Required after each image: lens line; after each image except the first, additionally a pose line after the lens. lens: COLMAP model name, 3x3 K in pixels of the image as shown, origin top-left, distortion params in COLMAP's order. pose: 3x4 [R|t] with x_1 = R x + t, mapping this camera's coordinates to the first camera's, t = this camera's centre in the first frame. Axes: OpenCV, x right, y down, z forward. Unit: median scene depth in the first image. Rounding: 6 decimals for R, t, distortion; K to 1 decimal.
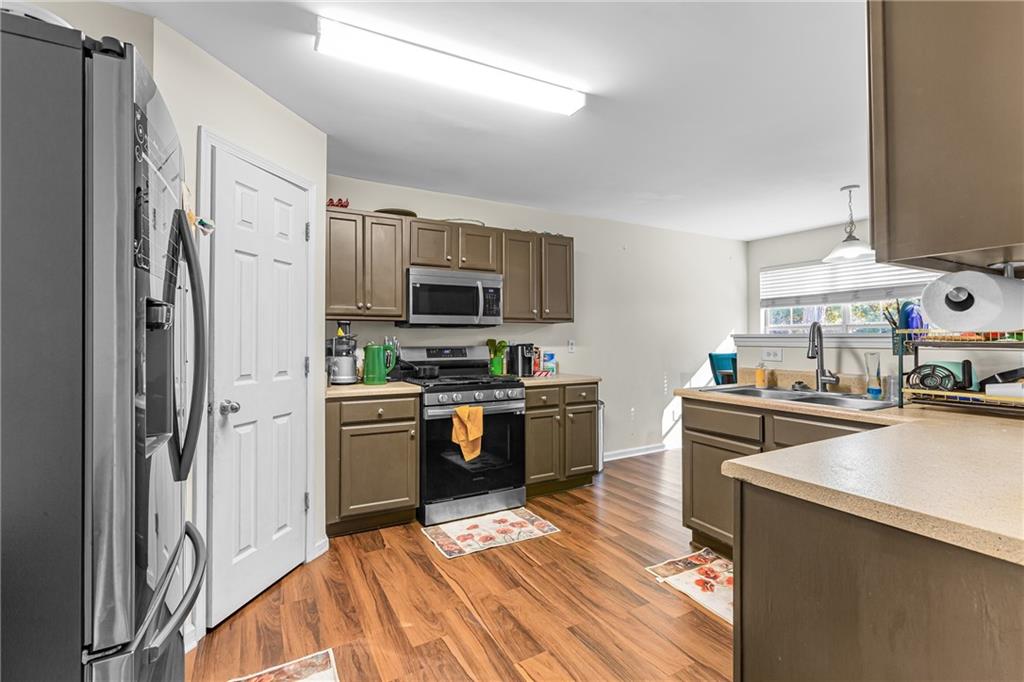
lens RADIAL K [[456.8, 0, 512.0], [0, 456.8, 341.0], [0, 0, 1]] dist [-0.015551, 0.000167]
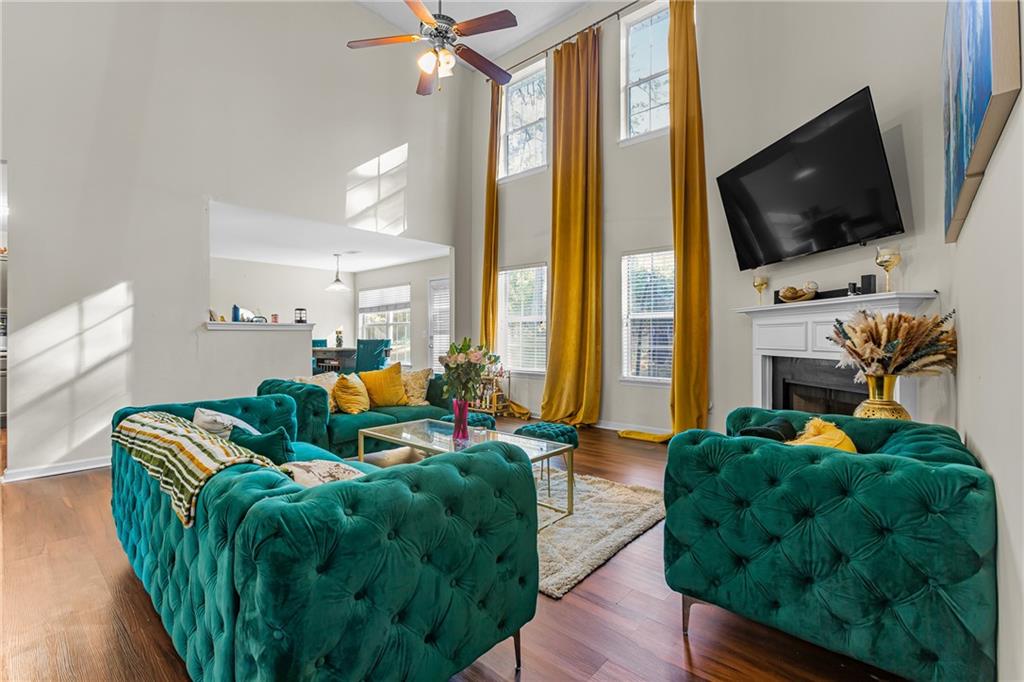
lens RADIAL K [[455.9, 0, 510.6], [0, 455.9, 338.1], [0, 0, 1]] dist [0.000478, 0.000532]
pose [[0.947023, 0.003247, 0.321150, 0.908043], [-0.002841, 0.999994, -0.001734, 0.035783], [-0.321154, 0.000730, 0.947027, -1.305590]]
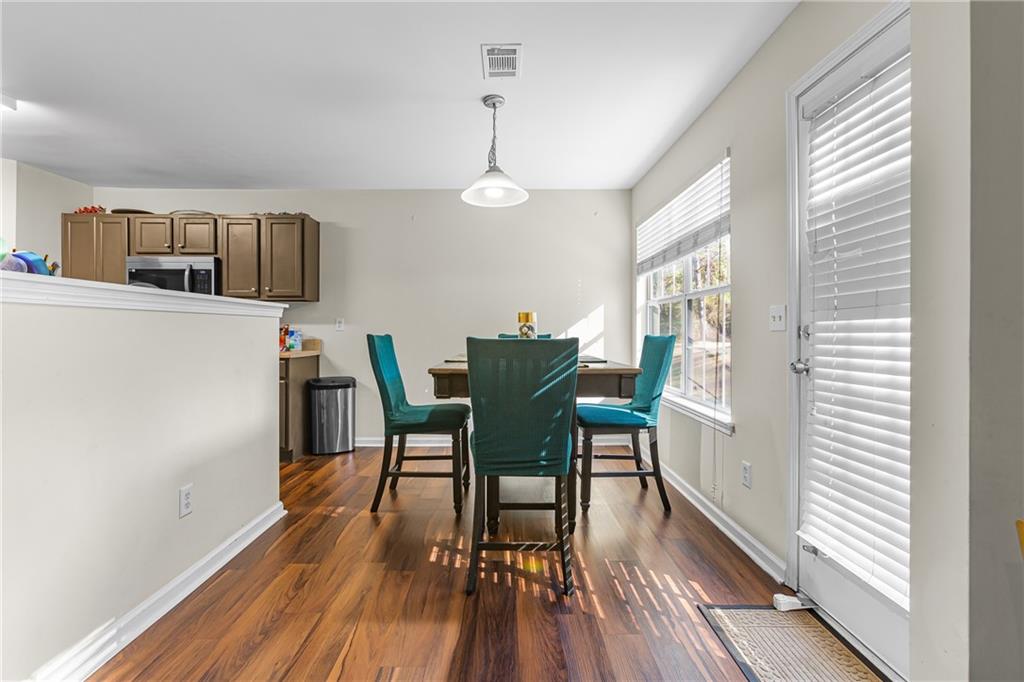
lens RADIAL K [[457.5, 0, 513.8], [0, 457.5, 335.2], [0, 0, 1]] dist [0.001604, 0.000562]
pose [[0.879064, 0.008843, -0.476621, 1.236140], [-0.004264, 0.999934, 0.010687, 0.030928], [0.476684, -0.007362, 0.879044, 0.407011]]
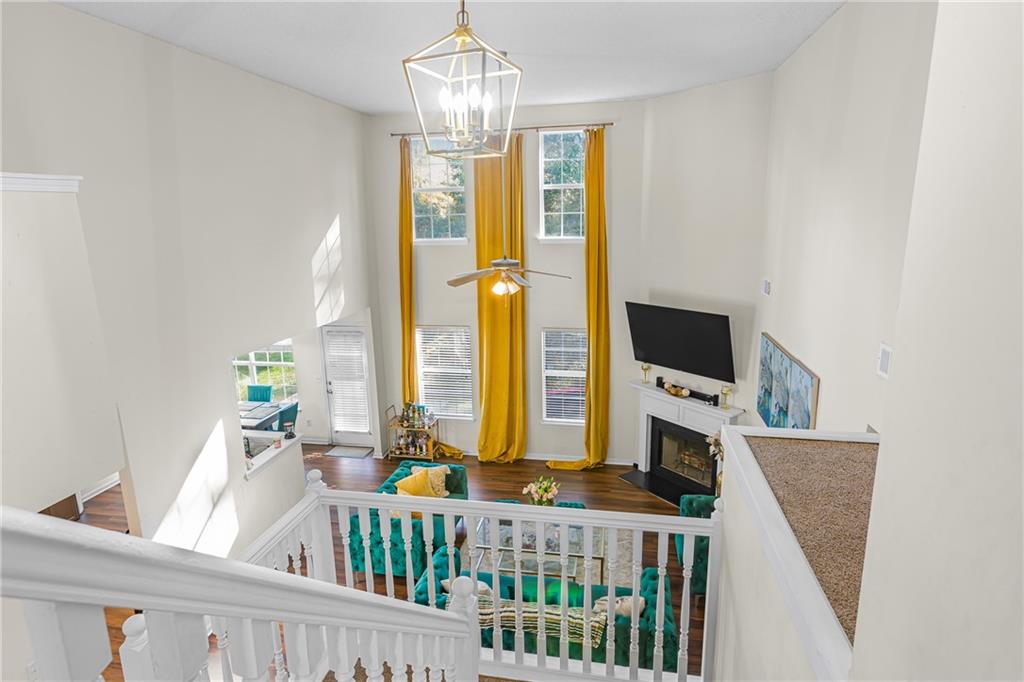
lens RADIAL K [[572.3, 0, 512.5], [0, 572.3, 345.8], [0, 0, 1]] dist [0.001417, 0.000595]
pose [[0.652243, -0.178514, 0.736690, -0.209981], [0.015701, 0.974847, 0.222323, -0.780653], [-0.757847, -0.133442, 0.638640, -1.451523]]
